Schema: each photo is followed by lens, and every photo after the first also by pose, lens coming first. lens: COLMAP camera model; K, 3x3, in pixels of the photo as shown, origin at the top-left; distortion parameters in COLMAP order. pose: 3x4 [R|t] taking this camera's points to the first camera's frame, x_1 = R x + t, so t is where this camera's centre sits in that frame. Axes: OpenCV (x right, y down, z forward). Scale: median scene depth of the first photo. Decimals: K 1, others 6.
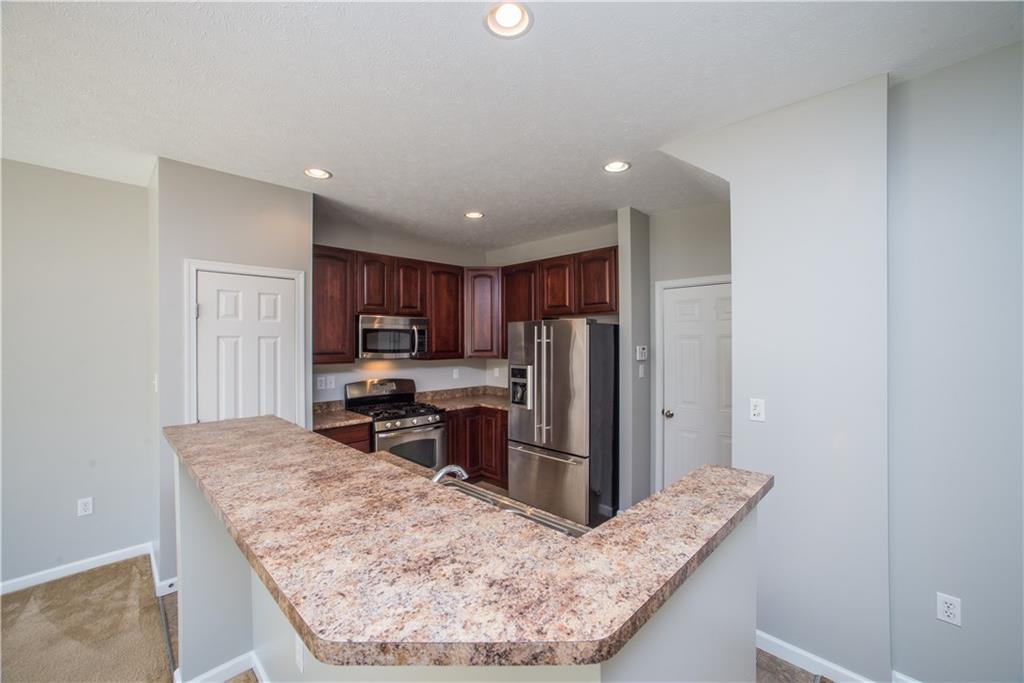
lens RADIAL K [[421.1, 0, 518.0], [0, 421.1, 341.4], [0, 0, 1]] dist [-0.029903, 0.011106]
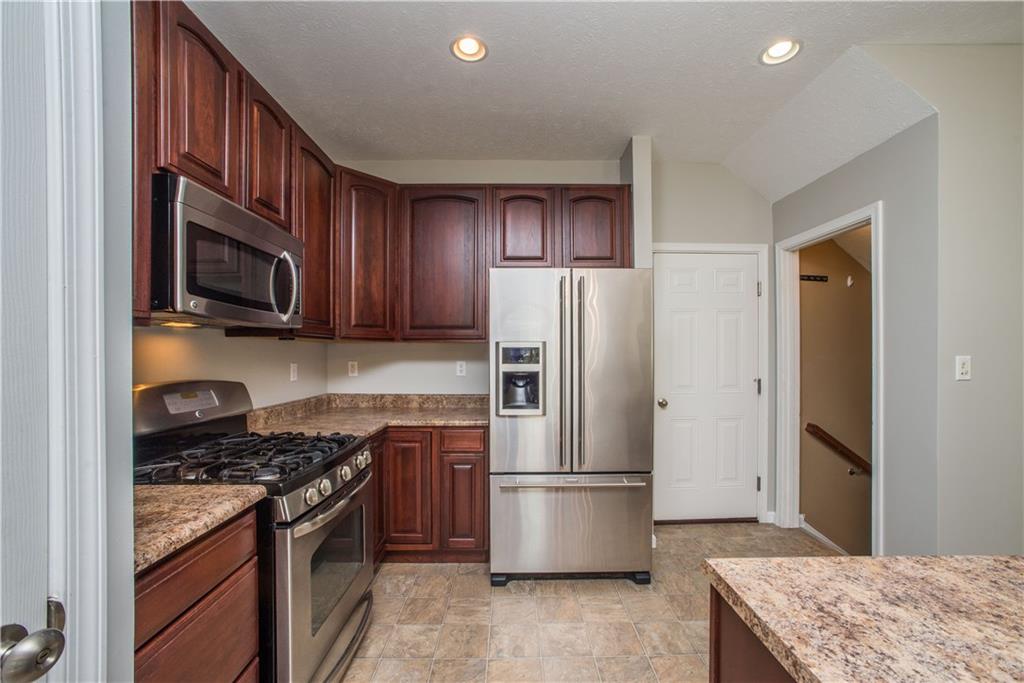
lens RADIAL K [[421.1, 0, 518.7], [0, 421.1, 351.2], [0, 0, 1]] dist [-0.029903, 0.011106]
pose [[0.699685, 0.005622, 0.714429, -0.413089], [0.001246, 0.999958, -0.009089, 0.073219], [-0.714450, 0.007250, 0.699649, 0.581317]]
